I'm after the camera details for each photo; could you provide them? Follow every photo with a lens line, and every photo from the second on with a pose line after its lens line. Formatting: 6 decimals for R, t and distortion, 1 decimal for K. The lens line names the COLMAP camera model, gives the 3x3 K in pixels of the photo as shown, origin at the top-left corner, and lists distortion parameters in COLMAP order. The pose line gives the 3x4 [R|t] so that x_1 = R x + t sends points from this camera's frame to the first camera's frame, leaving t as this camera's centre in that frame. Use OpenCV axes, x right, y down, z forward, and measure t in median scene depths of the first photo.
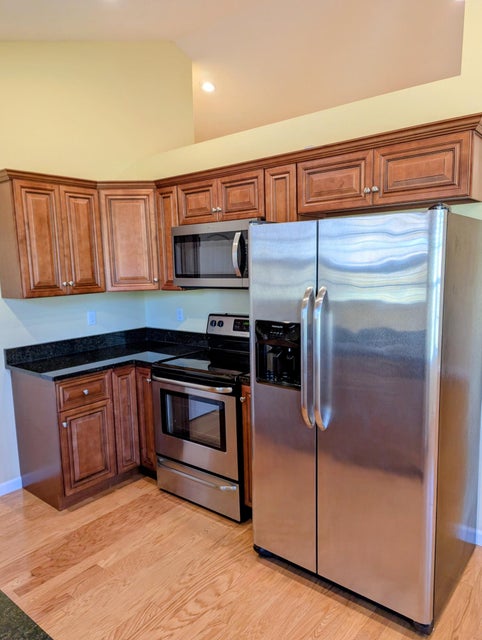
lens RADIAL K [[459.1, 0, 241.6], [0, 459.1, 317.7], [0, 0, 1]] dist [0.059440, -0.050234]
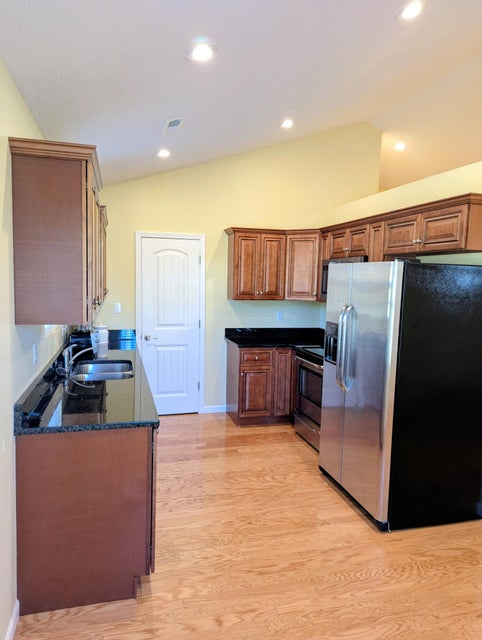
lens RADIAL K [[459.1, 0, 241.2], [0, 459.1, 318.1], [0, 0, 1]] dist [0.059440, -0.050234]
pose [[0.807201, 0.100073, -0.581732, 0.539841], [-0.120270, 0.992734, 0.003891, 0.017287], [0.577895, 0.066824, 0.813371, -0.366597]]
